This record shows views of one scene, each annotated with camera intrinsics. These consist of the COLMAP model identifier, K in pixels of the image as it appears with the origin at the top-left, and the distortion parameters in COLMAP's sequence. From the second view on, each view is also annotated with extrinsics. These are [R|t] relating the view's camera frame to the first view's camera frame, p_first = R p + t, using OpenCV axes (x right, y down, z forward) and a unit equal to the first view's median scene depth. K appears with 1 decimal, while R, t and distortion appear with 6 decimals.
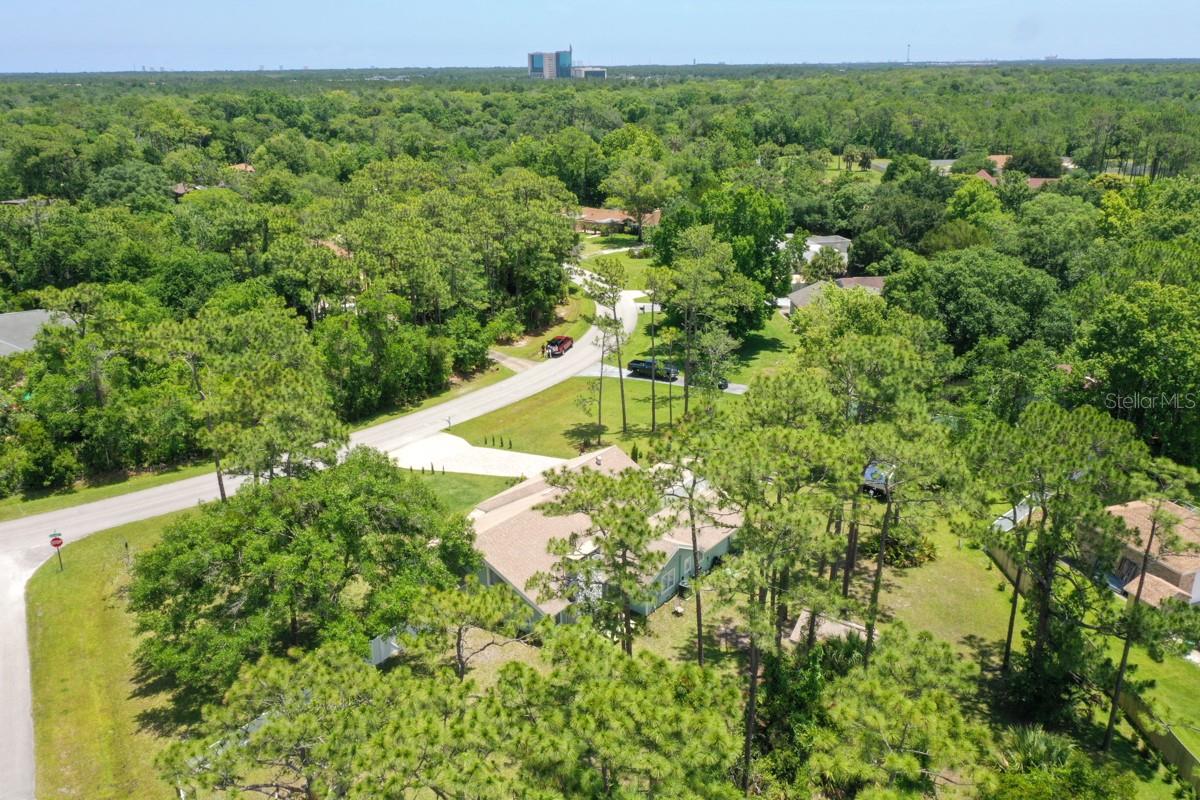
lens RADIAL K [[950.3, 0, 593.4], [0, 950.3, 406.2], [0, 0, 1]] dist [0.010969, -0.004561]
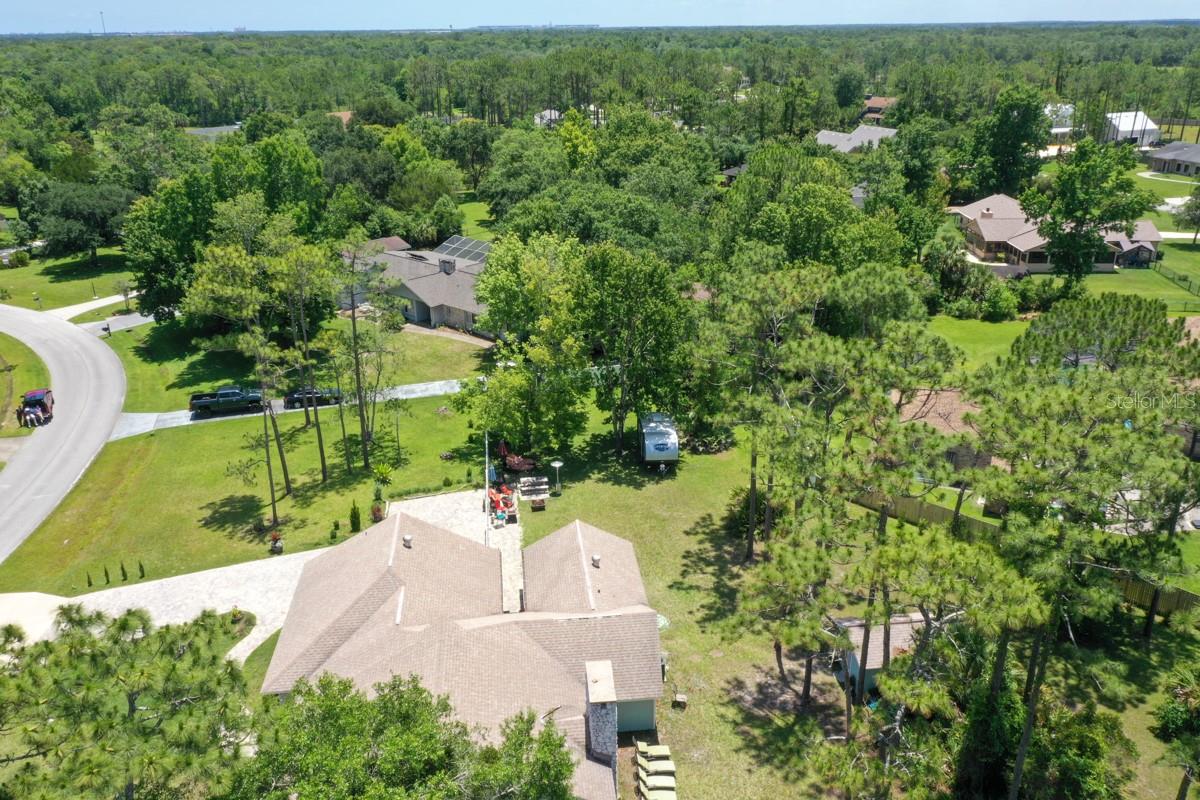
lens RADIAL K [[950.3, 0, 585.2], [0, 950.3, 398.8], [0, 0, 1]] dist [0.010969, -0.004561]
pose [[0.720199, -0.249890, 0.647200, -0.202197], [0.239802, 0.965044, 0.105763, -0.050923], [-0.651006, 0.079029, 0.754948, 0.280814]]
